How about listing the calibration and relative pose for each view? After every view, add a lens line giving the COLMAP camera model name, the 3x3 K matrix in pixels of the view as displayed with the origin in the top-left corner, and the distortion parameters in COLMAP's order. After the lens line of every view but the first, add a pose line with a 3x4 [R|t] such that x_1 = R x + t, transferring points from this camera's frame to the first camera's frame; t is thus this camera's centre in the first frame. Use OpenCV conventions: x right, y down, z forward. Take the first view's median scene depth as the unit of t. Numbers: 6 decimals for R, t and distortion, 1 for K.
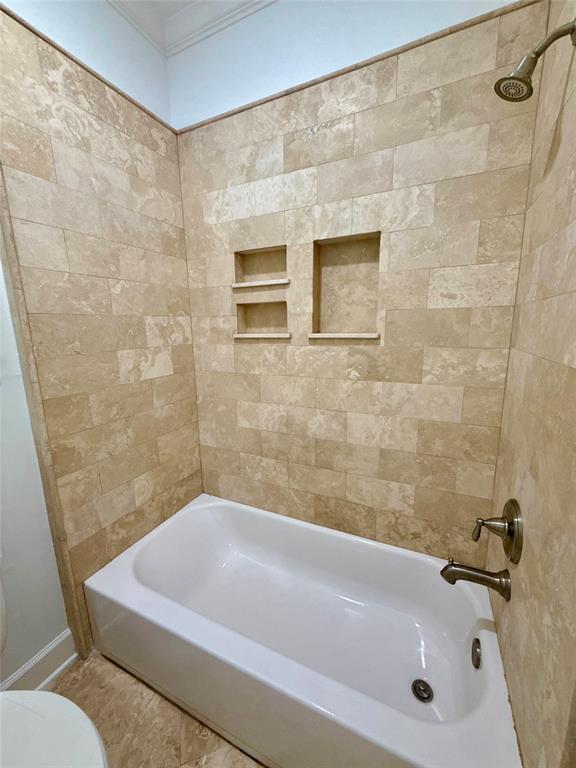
lens RADIAL K [[306.3, 0, 288.0], [0, 306.3, 384.0], [0, 0, 1]] dist [0.000565, -0.000031]
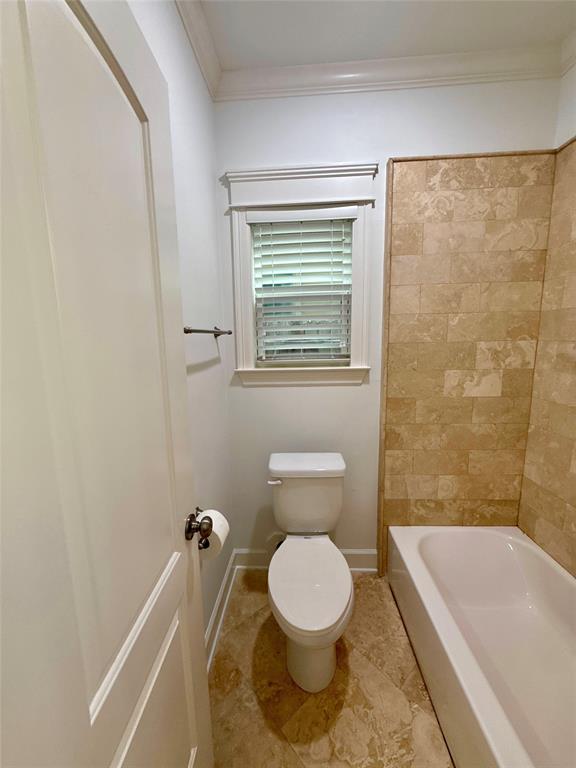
lens RADIAL K [[306.3, 0, 288.0], [0, 306.3, 384.0], [0, 0, 1]] dist [0.000565, -0.000031]
pose [[0.390779, 0.152963, -0.907686, 0.309389], [-0.161223, 0.982227, 0.096114, -0.064186], [0.906255, 0.108780, 0.408495, -0.079400]]
